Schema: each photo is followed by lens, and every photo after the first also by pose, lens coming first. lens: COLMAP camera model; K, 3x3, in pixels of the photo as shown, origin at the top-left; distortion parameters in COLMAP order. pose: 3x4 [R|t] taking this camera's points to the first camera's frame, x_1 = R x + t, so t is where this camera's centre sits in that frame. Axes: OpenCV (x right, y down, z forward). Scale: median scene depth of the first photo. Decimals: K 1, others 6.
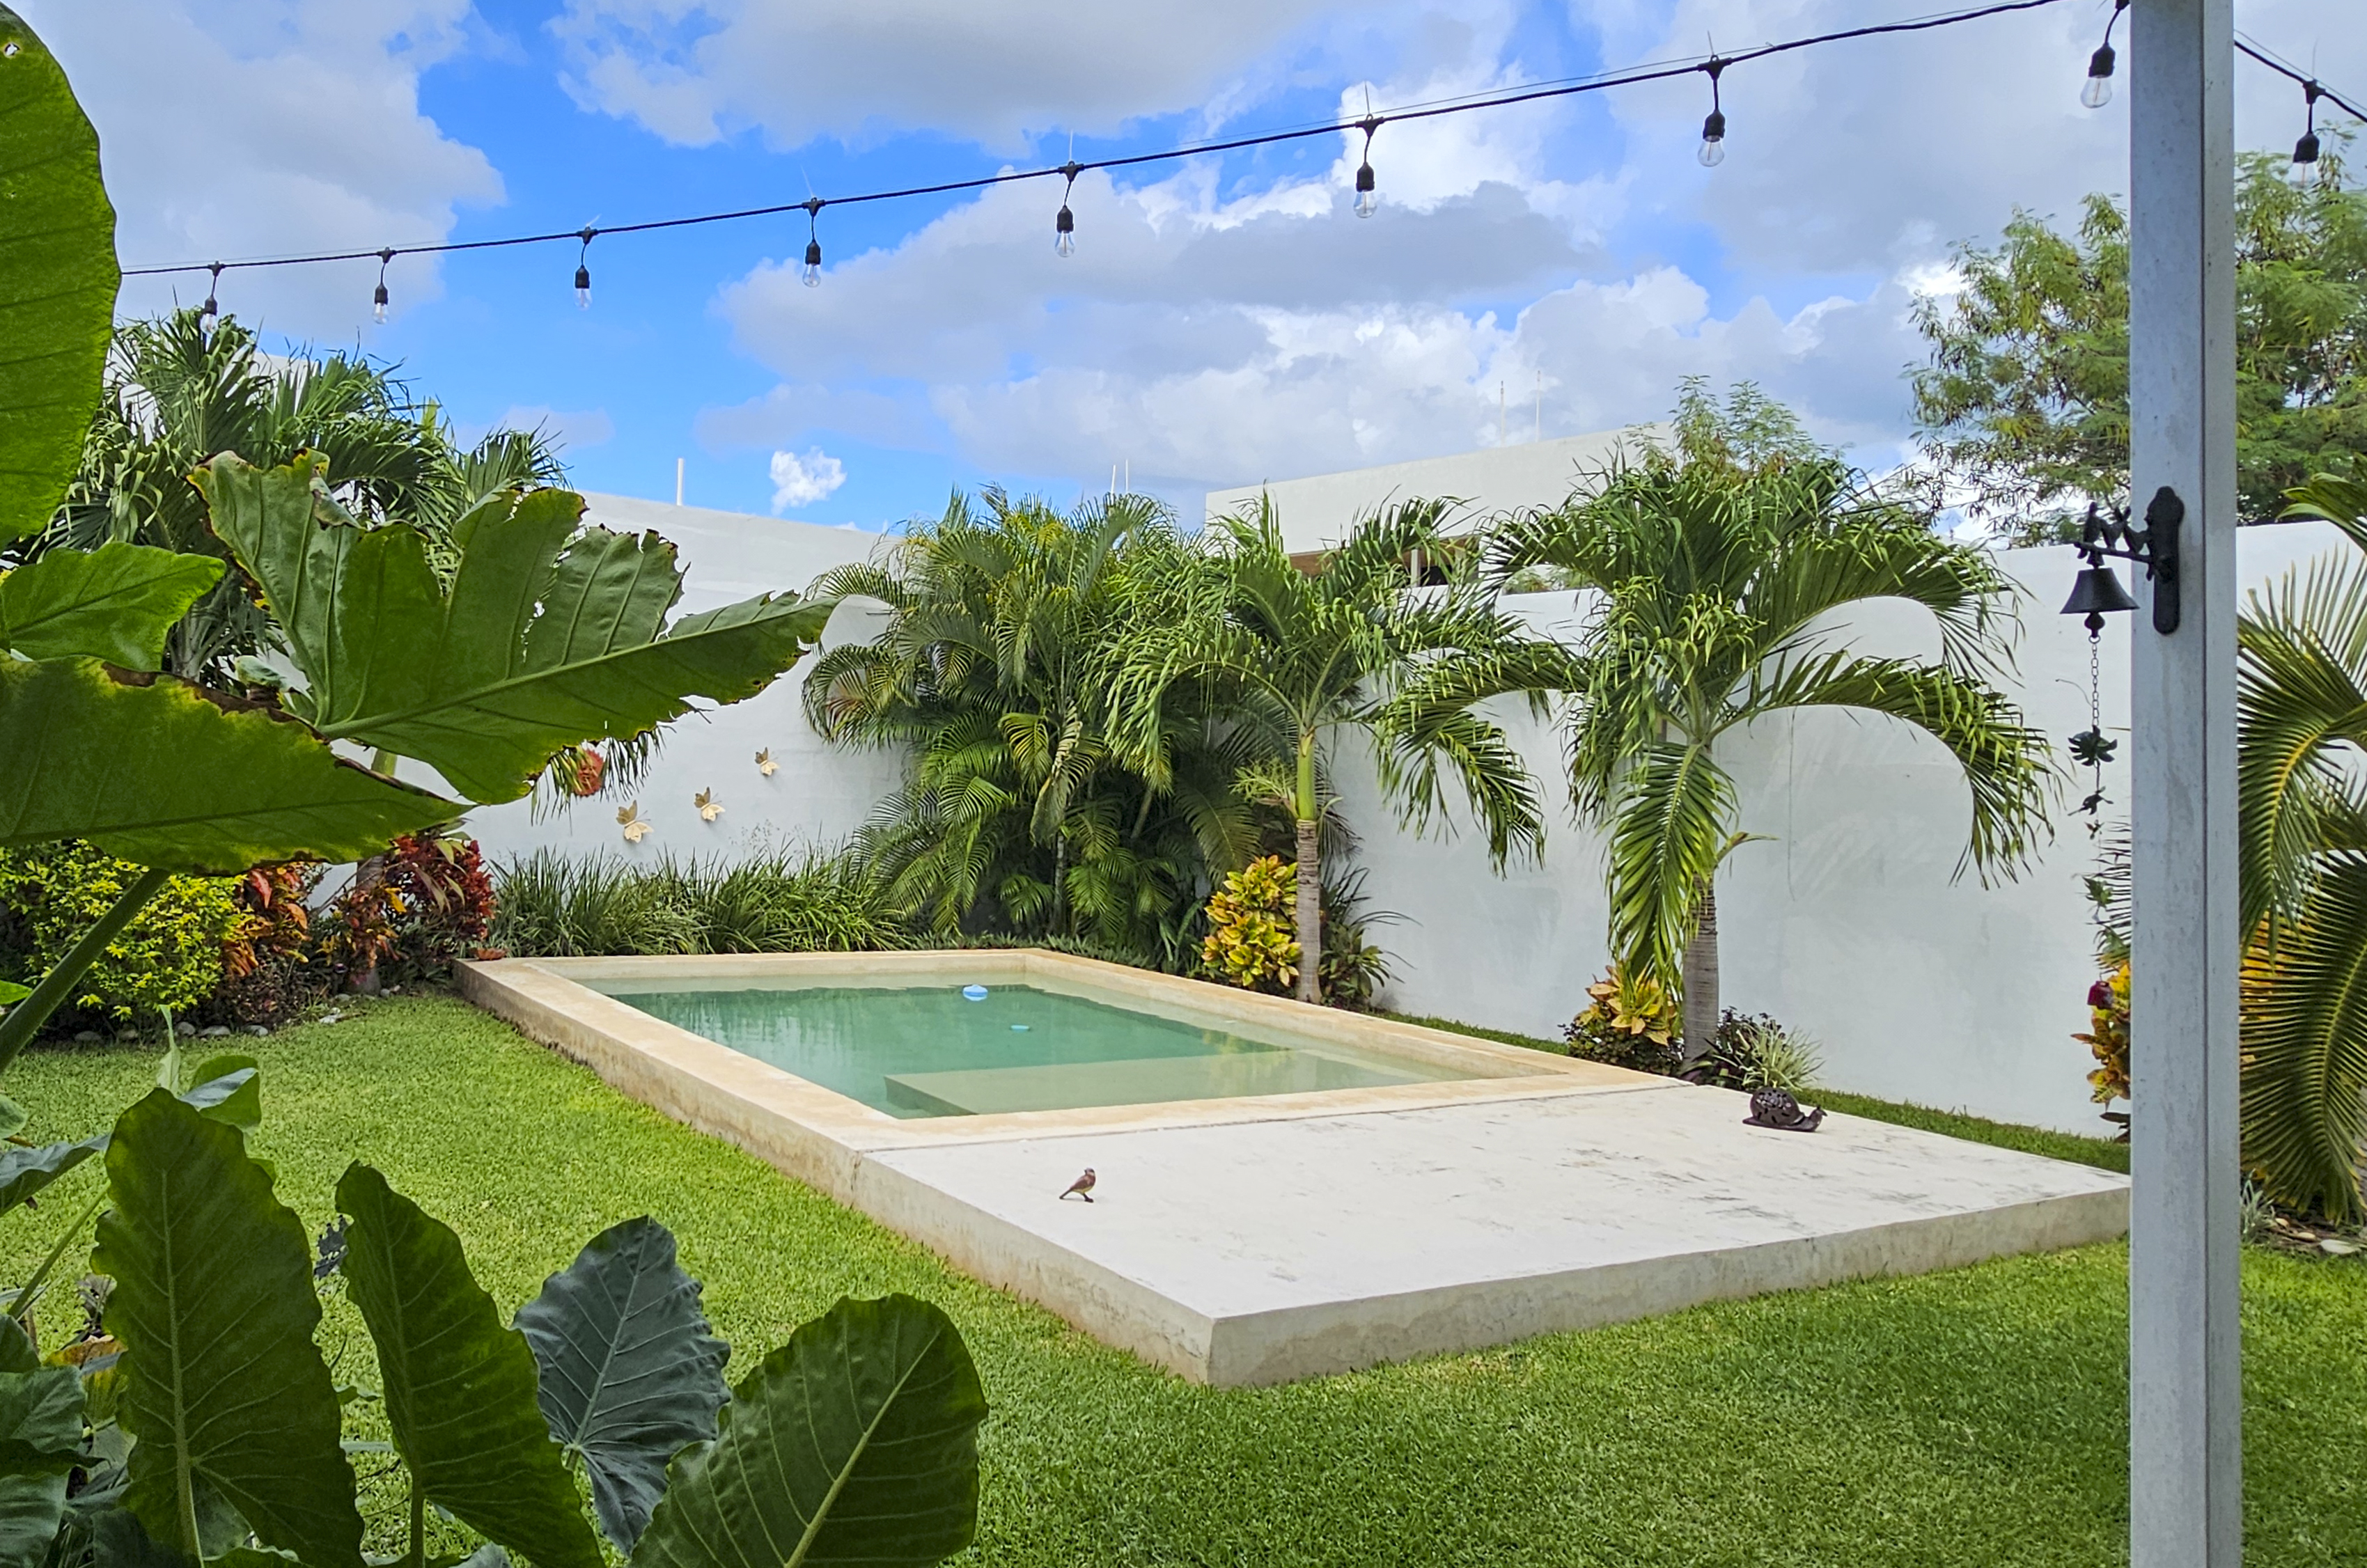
lens RADIAL K [[1621.9, 0, 915.4], [0, 1621.9, 686.3], [0, 0, 1]] dist [0.015058, 0.000554]
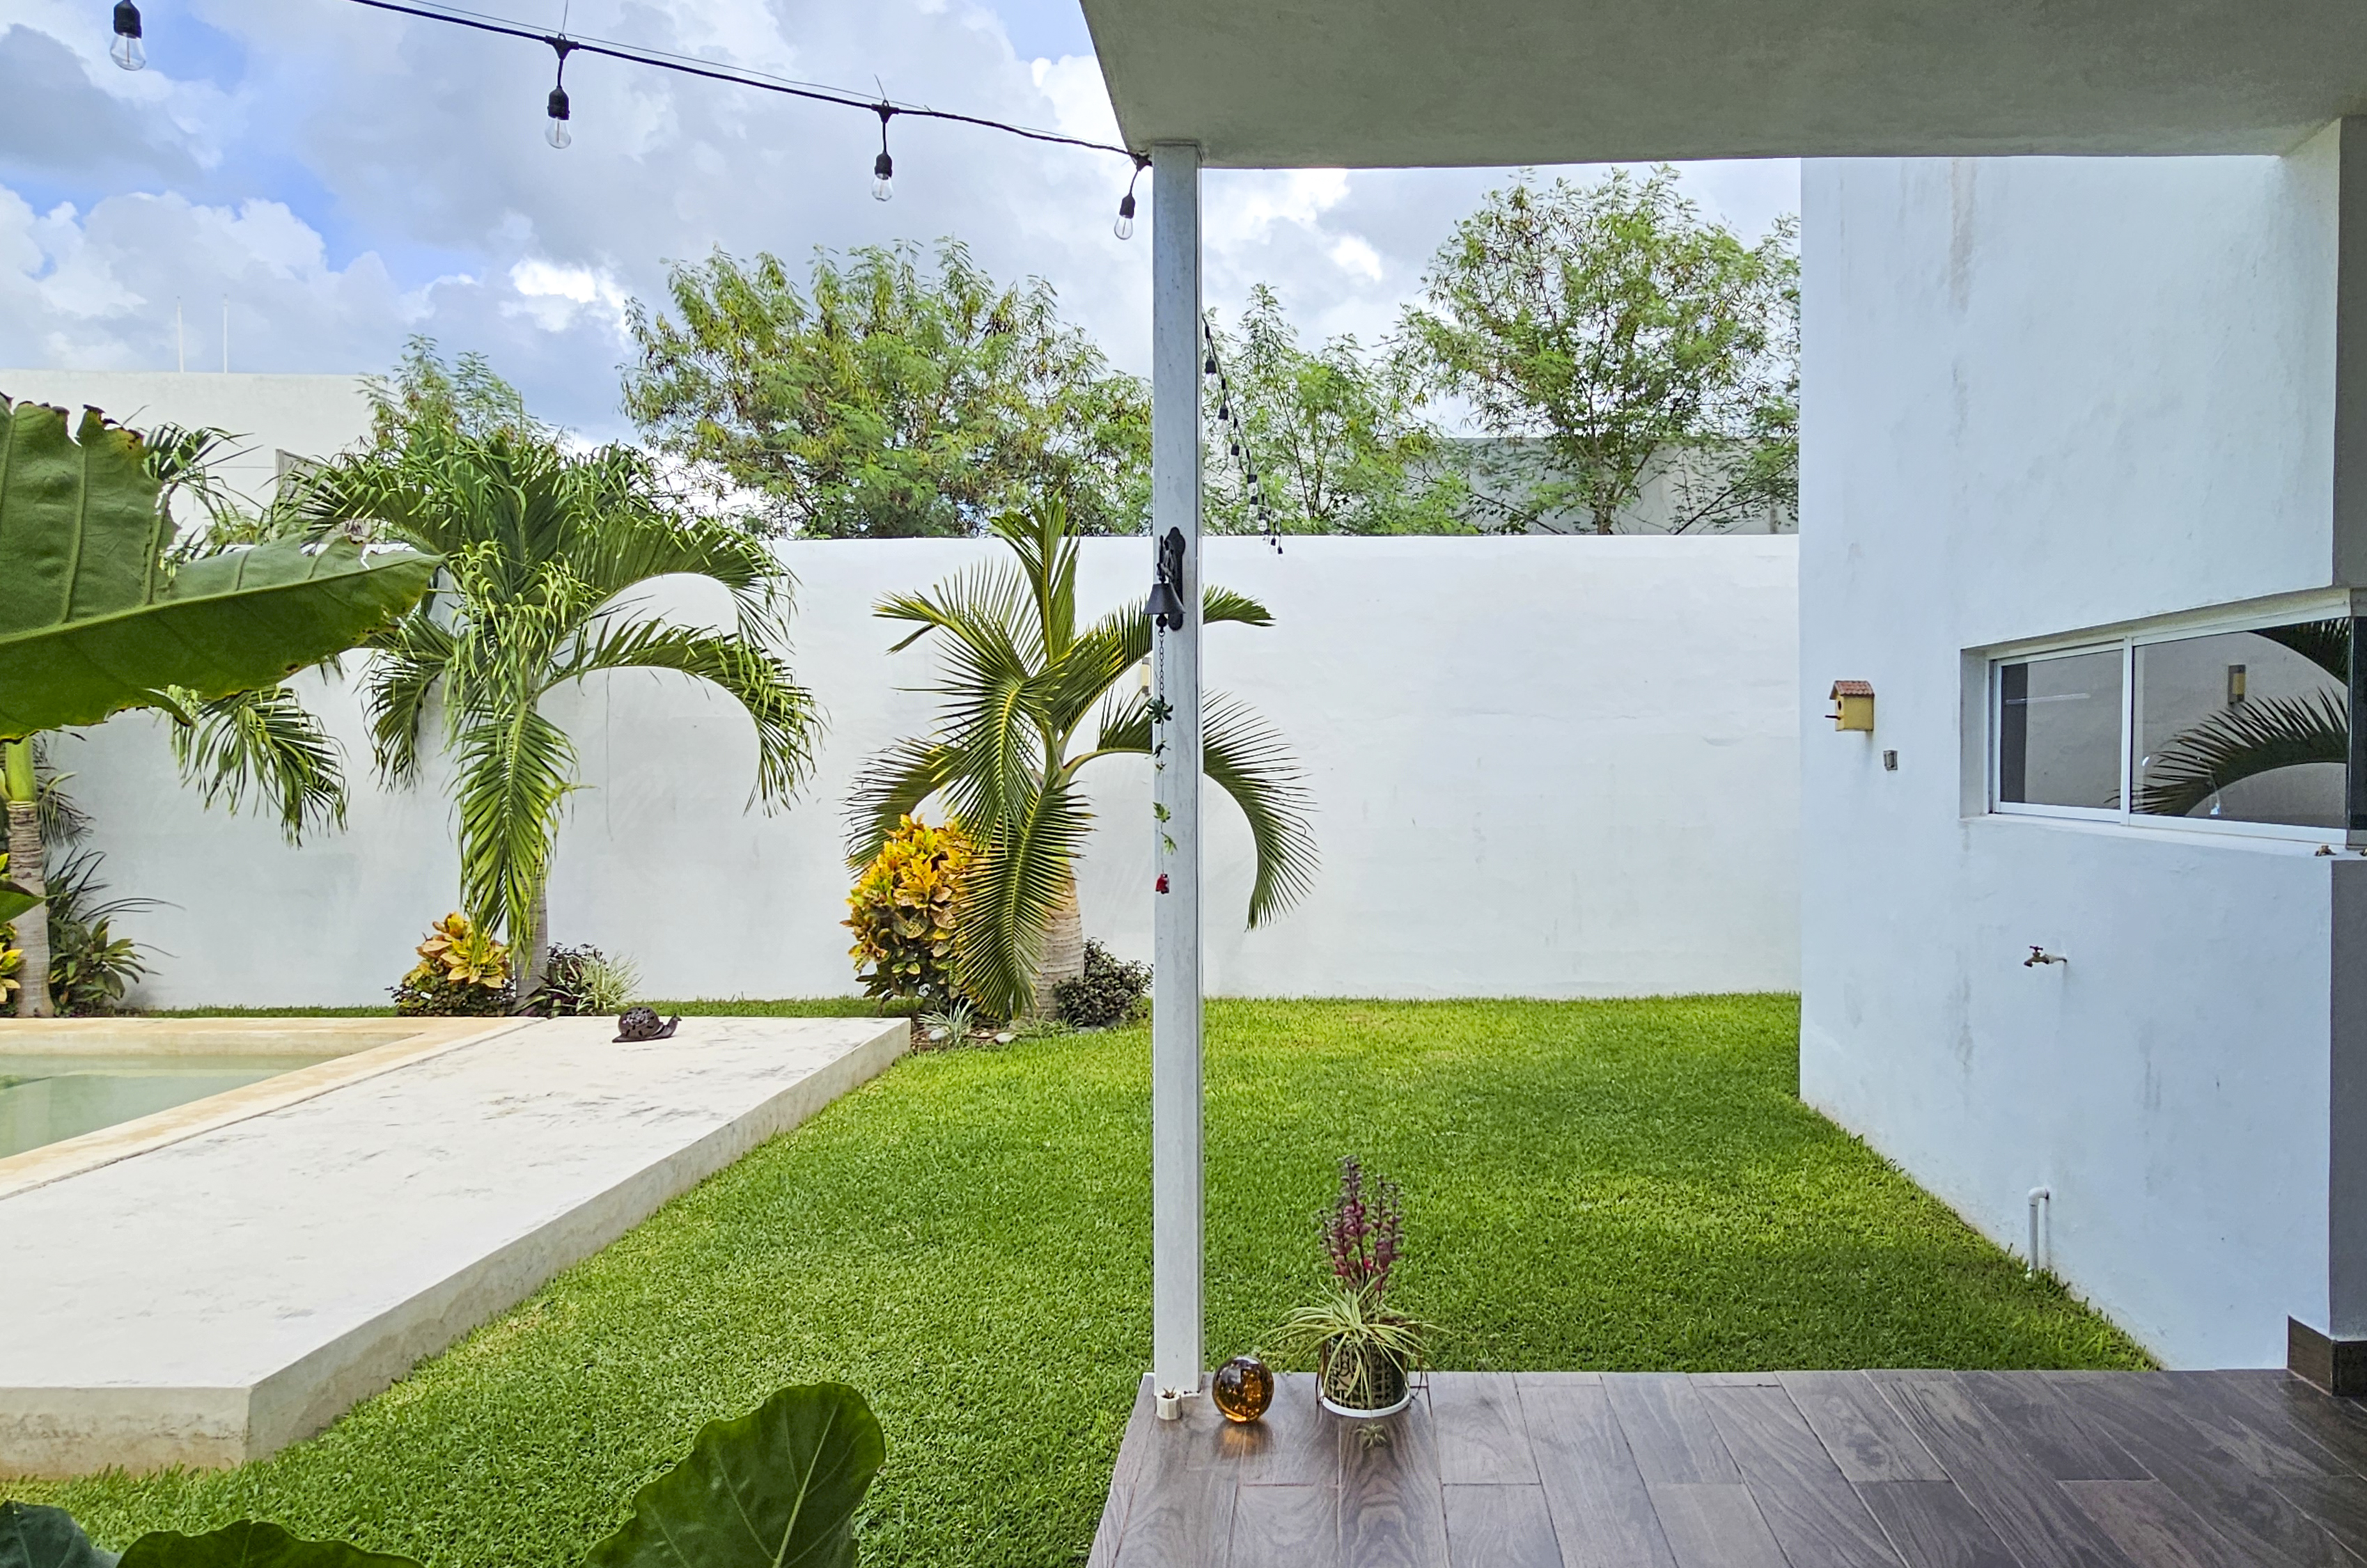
lens RADIAL K [[1517.5, 0, 1238.3], [0, 1517.5, 783.5], [0, 0, 1]] dist [0.011232, -0.002551]
pose [[0.514727, -0.062443, 0.855077, -0.134324], [-0.018941, 0.996273, 0.084156, -0.004342], [-0.857145, -0.059513, 0.511626, 0.097248]]
